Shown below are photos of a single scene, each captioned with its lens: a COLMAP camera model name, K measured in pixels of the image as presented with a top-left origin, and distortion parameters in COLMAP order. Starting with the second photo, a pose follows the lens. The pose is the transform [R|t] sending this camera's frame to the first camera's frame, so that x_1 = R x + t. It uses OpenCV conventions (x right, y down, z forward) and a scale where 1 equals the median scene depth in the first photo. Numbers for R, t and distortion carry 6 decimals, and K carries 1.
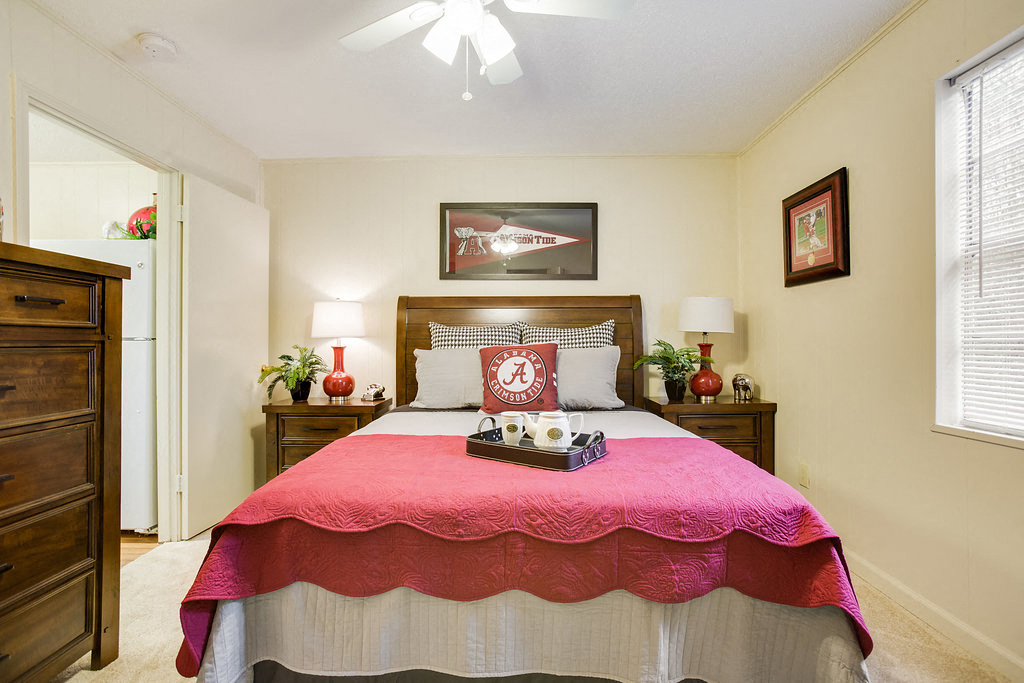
lens RADIAL K [[448.3, 0, 512.0], [0, 448.3, 341.5], [0, 0, 1]] dist [-0.000870, -0.000029]
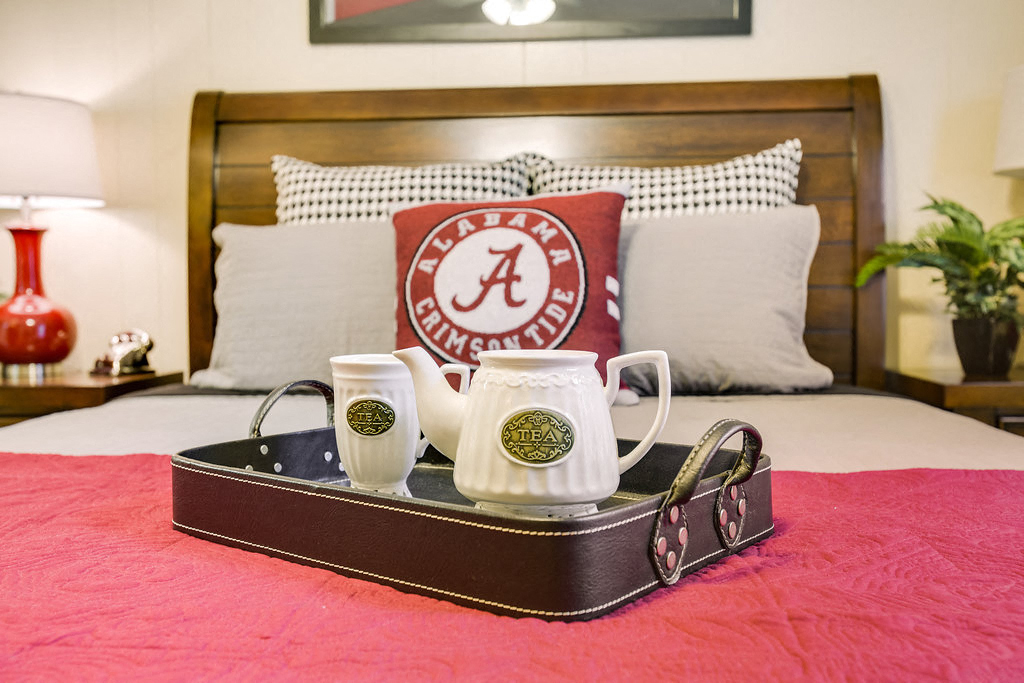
lens RADIAL K [[934.3, 0, 512.0], [0, 934.3, 341.5], [0, 0, 1]] dist [0.063731, 0.007893]
pose [[0.997814, -0.004660, -0.065919, 0.066529], [0.008418, 0.998347, 0.056852, 0.077068], [0.065545, -0.057282, 0.996204, 0.316609]]
